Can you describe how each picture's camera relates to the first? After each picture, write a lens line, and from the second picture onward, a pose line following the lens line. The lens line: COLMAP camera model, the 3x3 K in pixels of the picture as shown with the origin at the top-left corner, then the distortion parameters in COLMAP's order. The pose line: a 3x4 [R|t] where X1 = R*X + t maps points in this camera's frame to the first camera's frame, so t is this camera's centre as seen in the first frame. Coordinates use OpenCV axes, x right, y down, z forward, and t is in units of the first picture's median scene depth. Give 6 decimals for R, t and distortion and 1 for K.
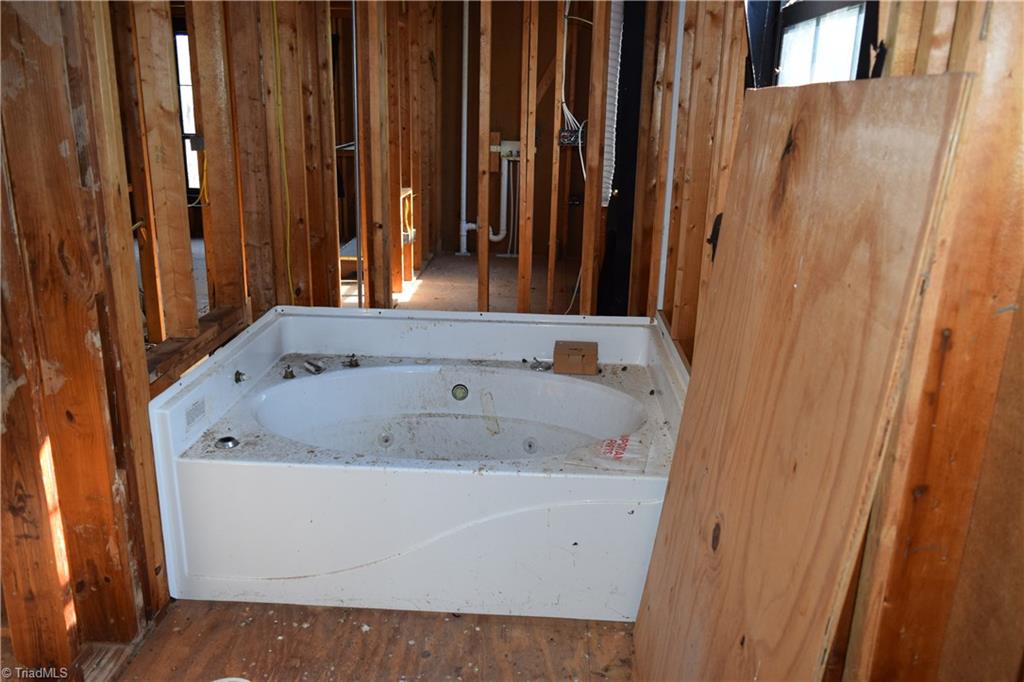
lens RADIAL K [[795.2, 0, 512.3], [0, 795.2, 342.6], [0, 0, 1]] dist [-0.015936, 0.005530]
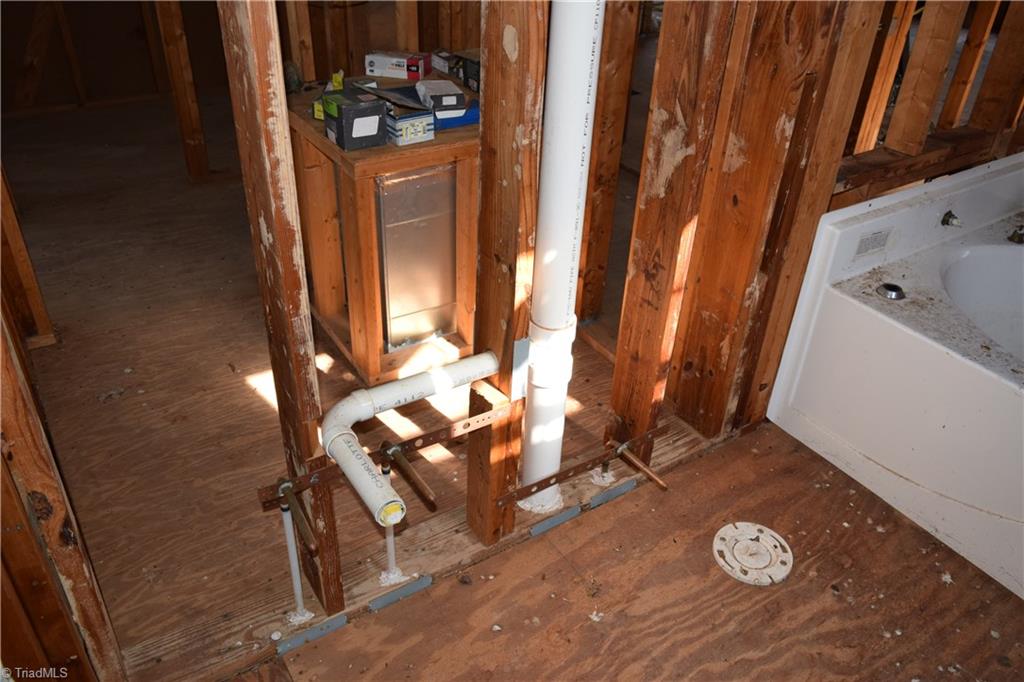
lens RADIAL K [[795.2, 0, 509.0], [0, 795.2, 336.4], [0, 0, 1]] dist [-0.015936, 0.005530]
pose [[0.589467, 0.441695, -0.676339, -0.017232], [-0.260917, 0.896498, 0.358070, -0.026323], [0.764494, -0.034602, 0.643702, 0.183708]]
